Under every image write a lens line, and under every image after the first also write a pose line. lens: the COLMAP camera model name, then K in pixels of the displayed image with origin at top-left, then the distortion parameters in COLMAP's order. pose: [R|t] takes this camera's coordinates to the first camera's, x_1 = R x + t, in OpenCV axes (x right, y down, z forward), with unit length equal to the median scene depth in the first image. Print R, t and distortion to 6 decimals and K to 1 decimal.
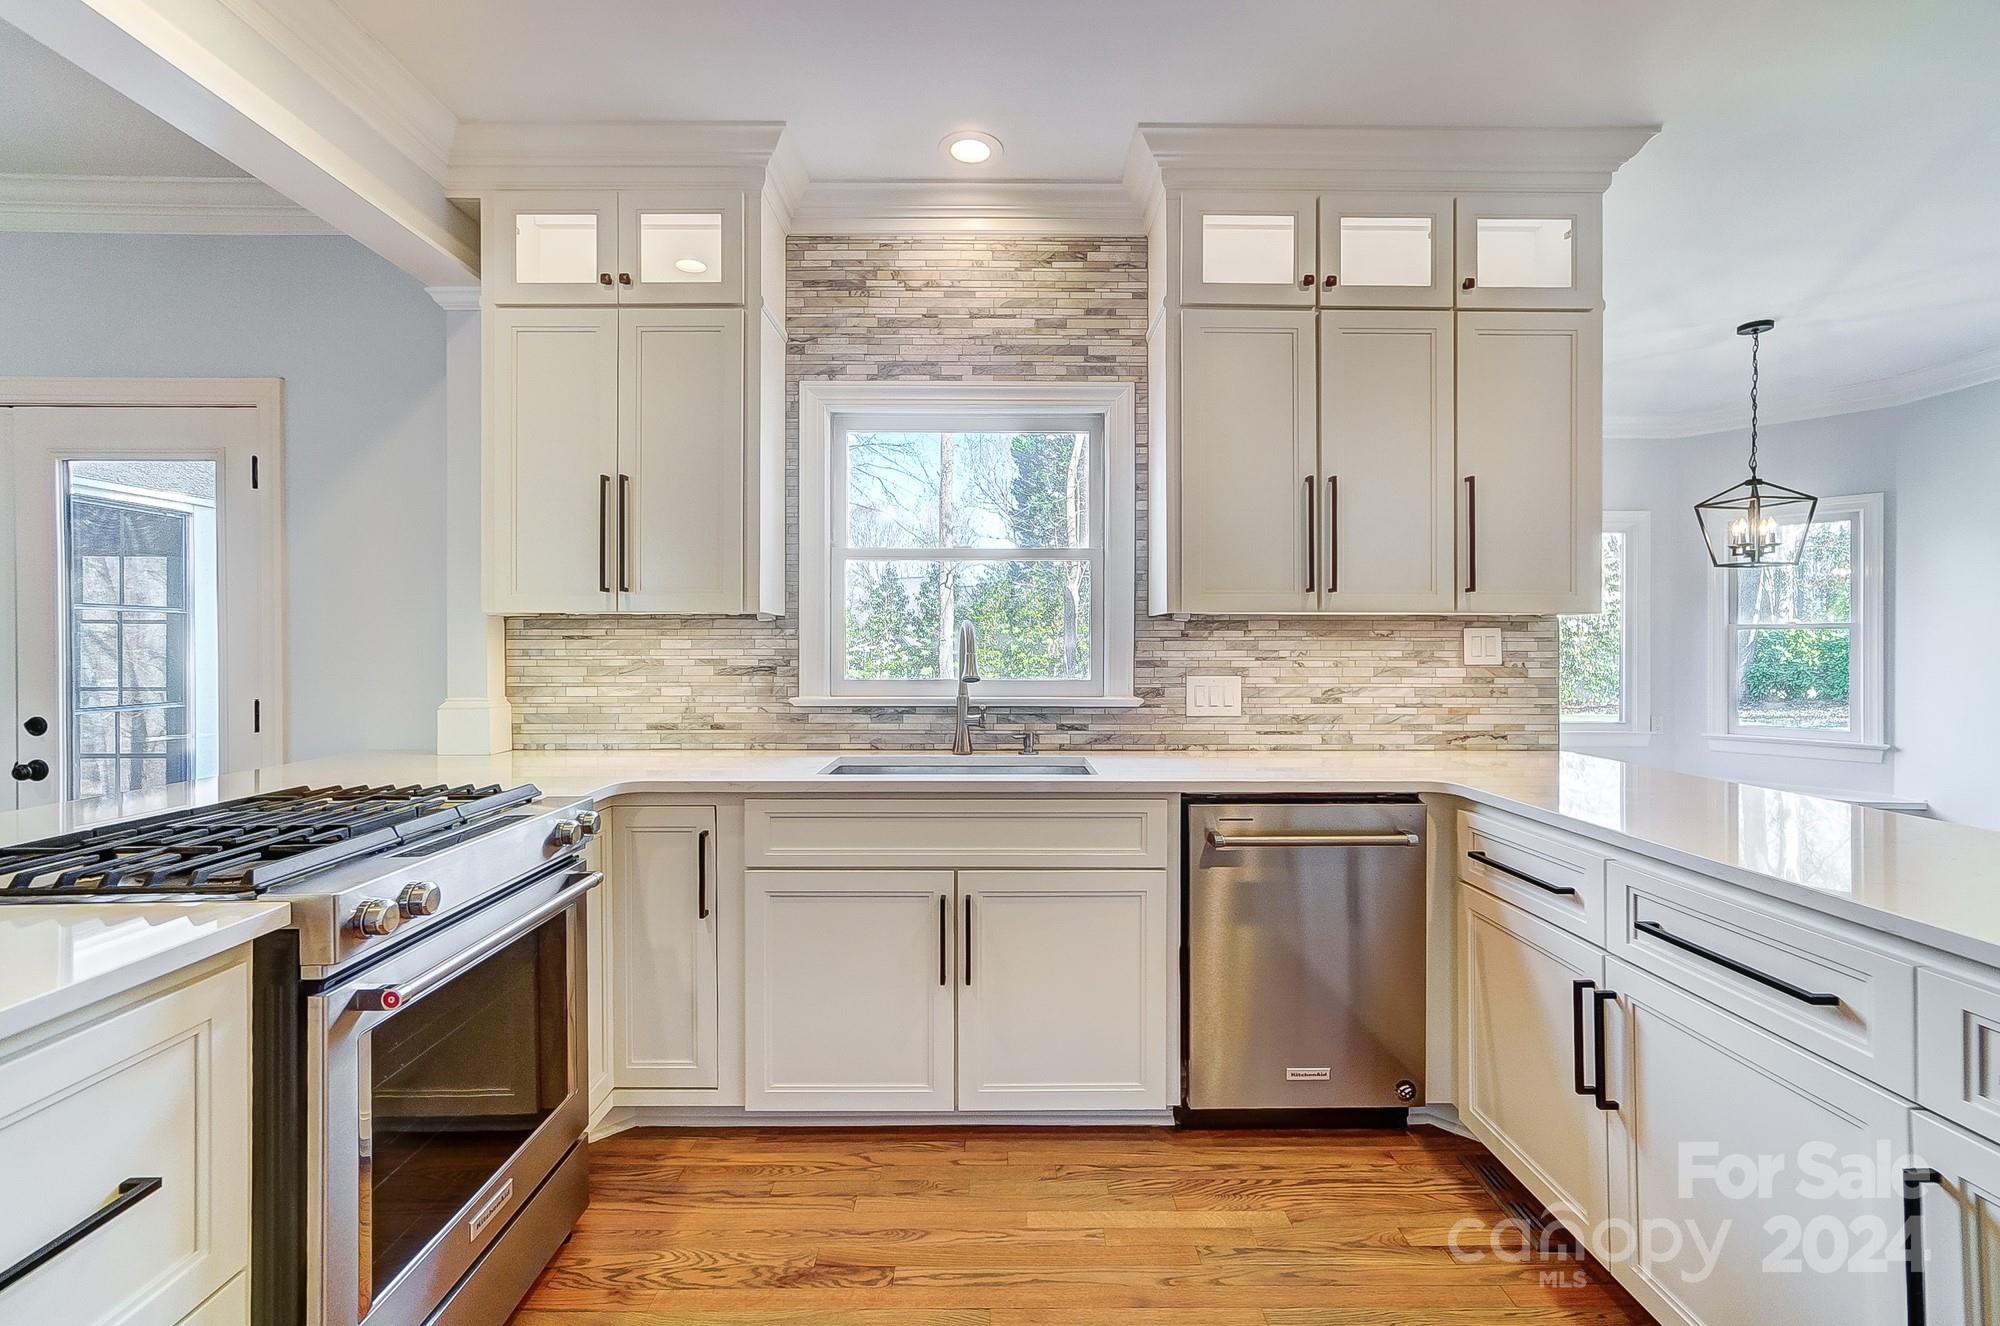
lens RADIAL K [[871.8, 0, 998.0], [0, 871.8, 645.8], [0, 0, 1]] dist [-0.012589, 0.000211]
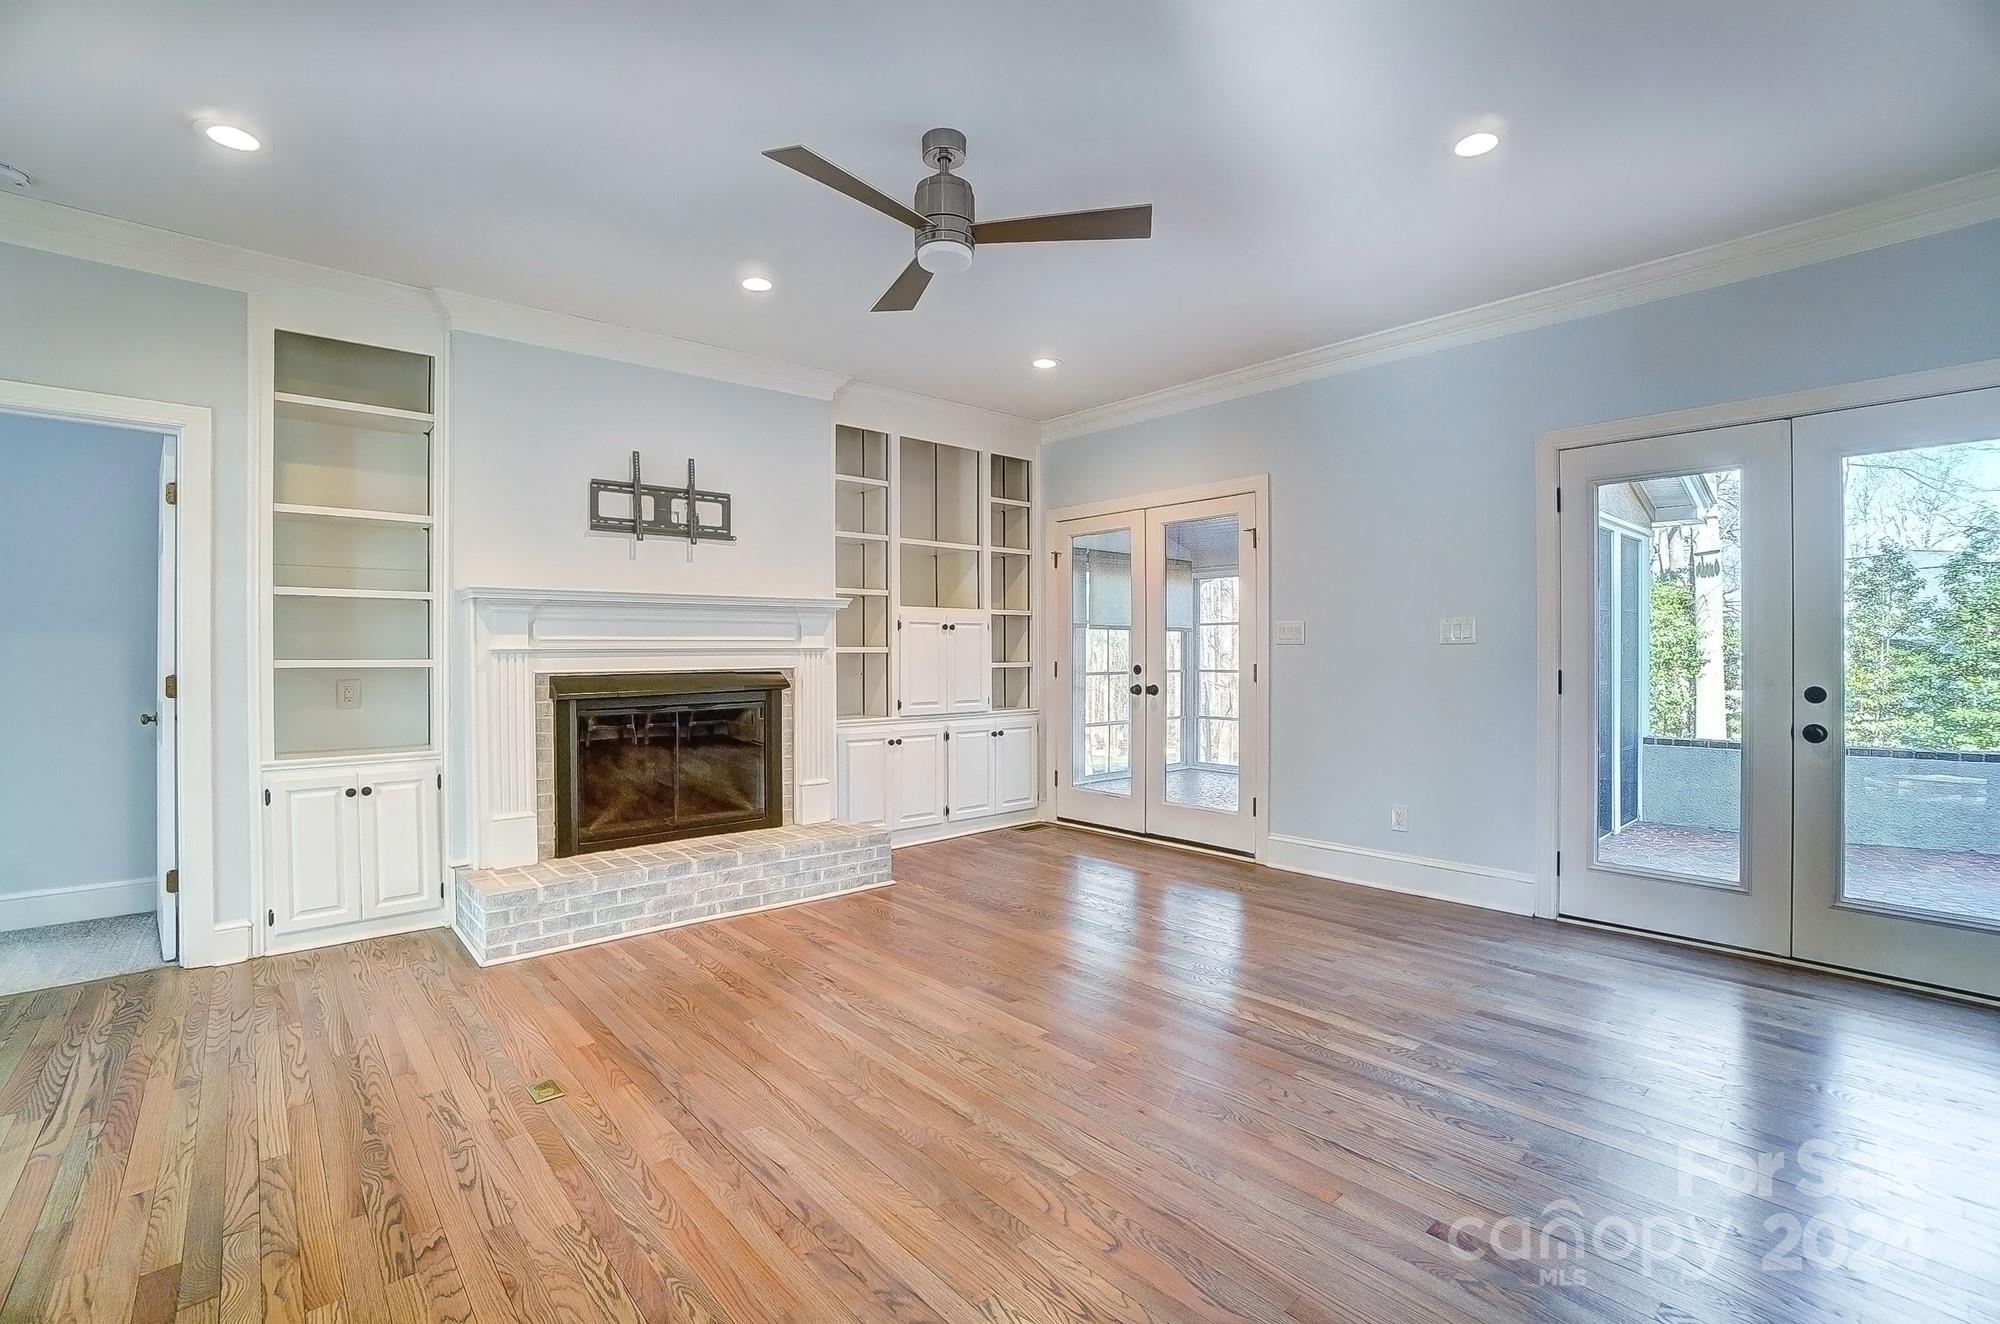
lens RADIAL K [[888.0, 0, 996.8], [0, 888.0, 654.0], [0, 0, 1]] dist [-0.064354, 0.023182]
pose [[0.657442, 0.002855, -0.753499, -0.964462], [-0.000501, 0.999994, 0.003352, 0.032524], [0.753505, -0.001826, 0.657440, -0.532809]]
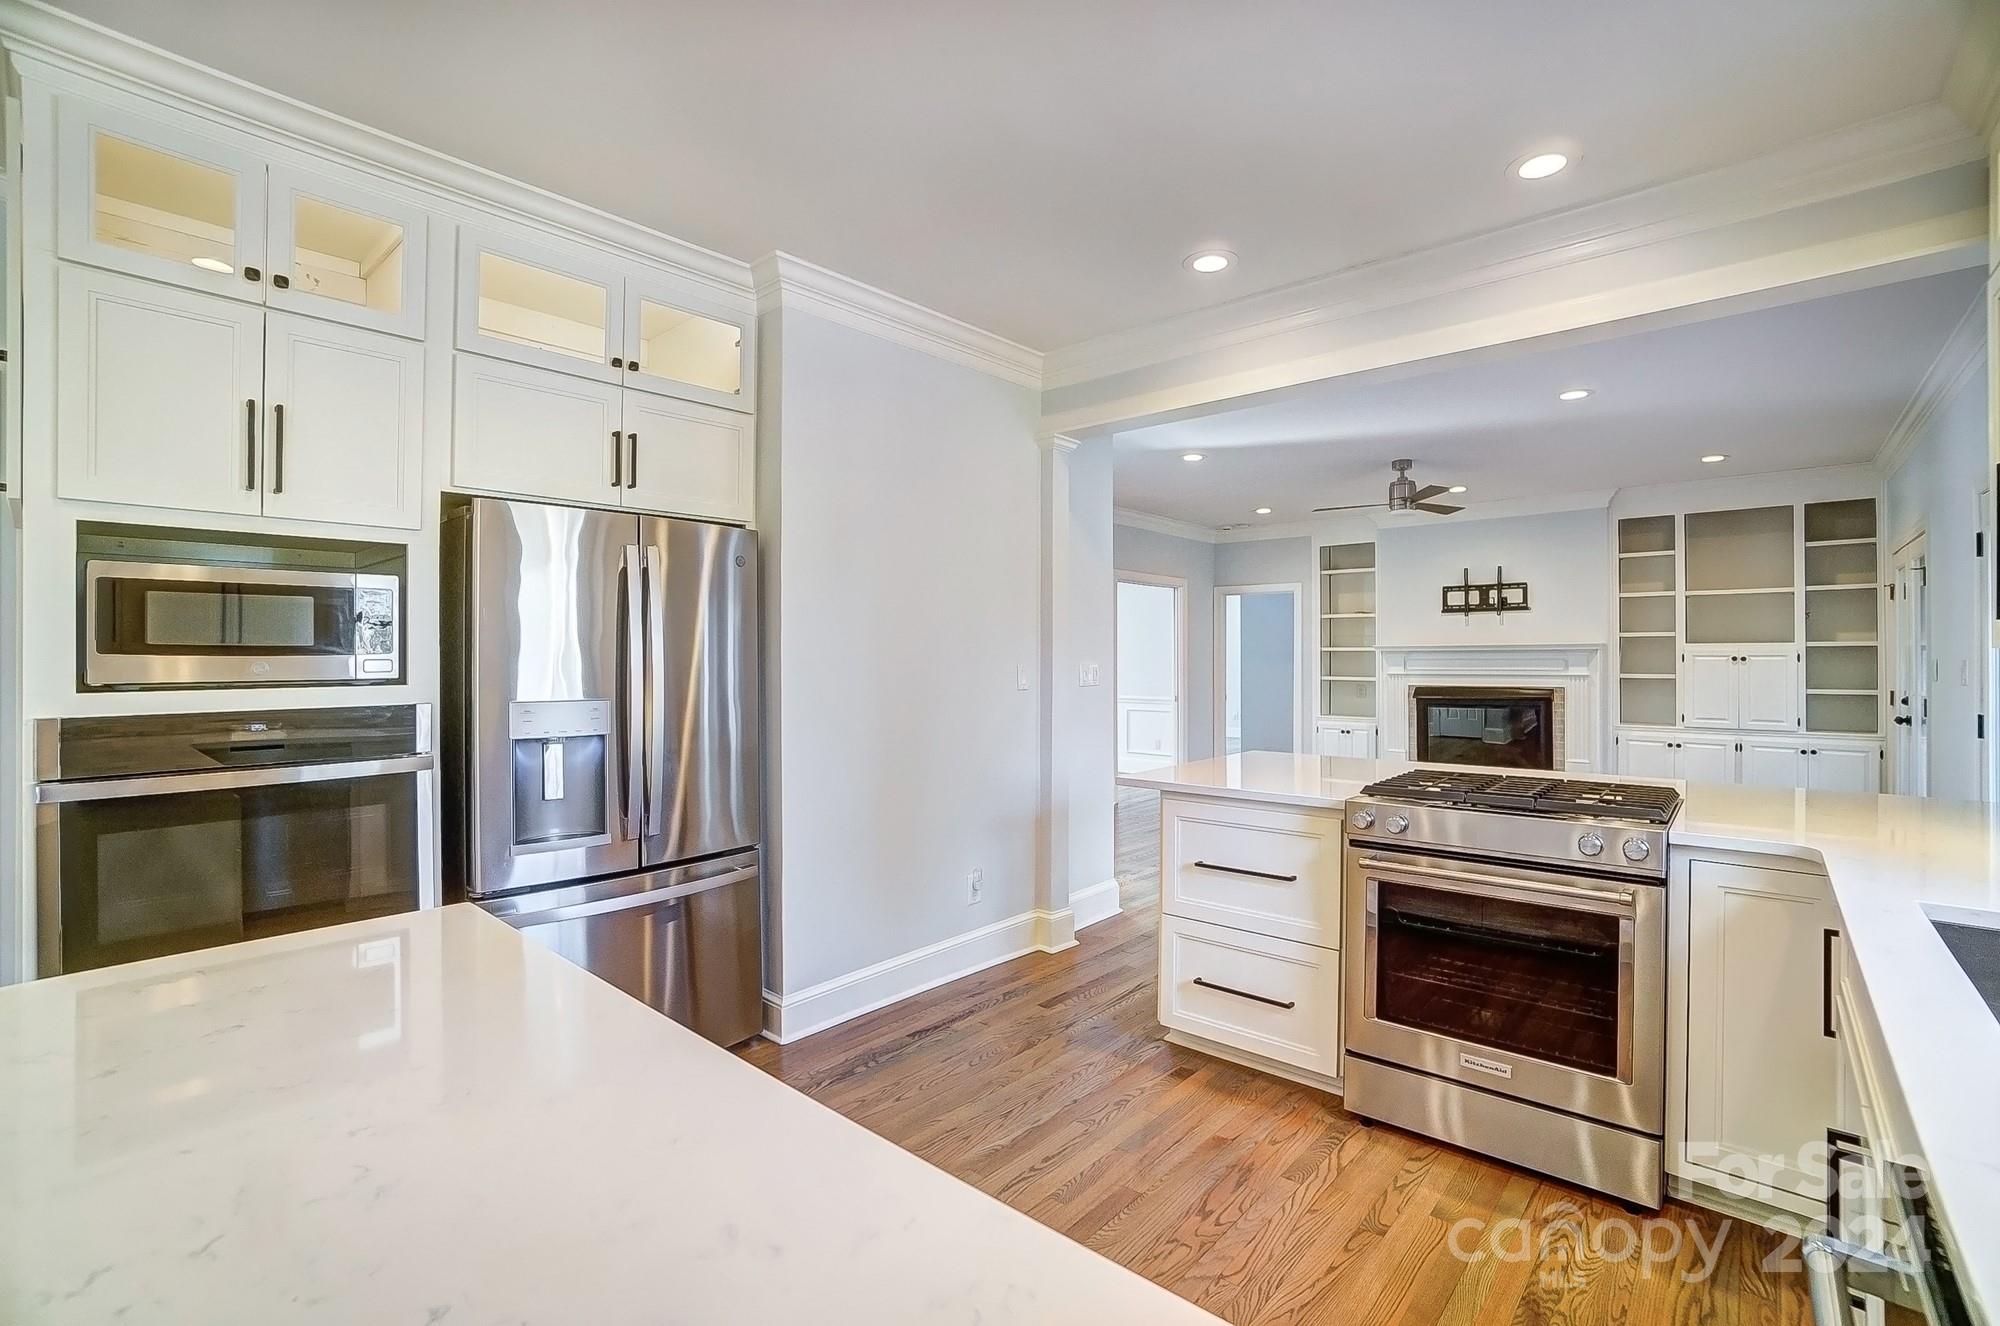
lens RADIAL K [[888.0, 0, 996.8], [0, 888.0, 655.0], [0, 0, 1]] dist [-0.064354, 0.023182]
pose [[-0.668586, -0.001051, -0.743634, 0.584057], [-0.000586, 0.999999, -0.000886, -0.027925], [0.743635, -0.000157, -0.668586, 0.740882]]
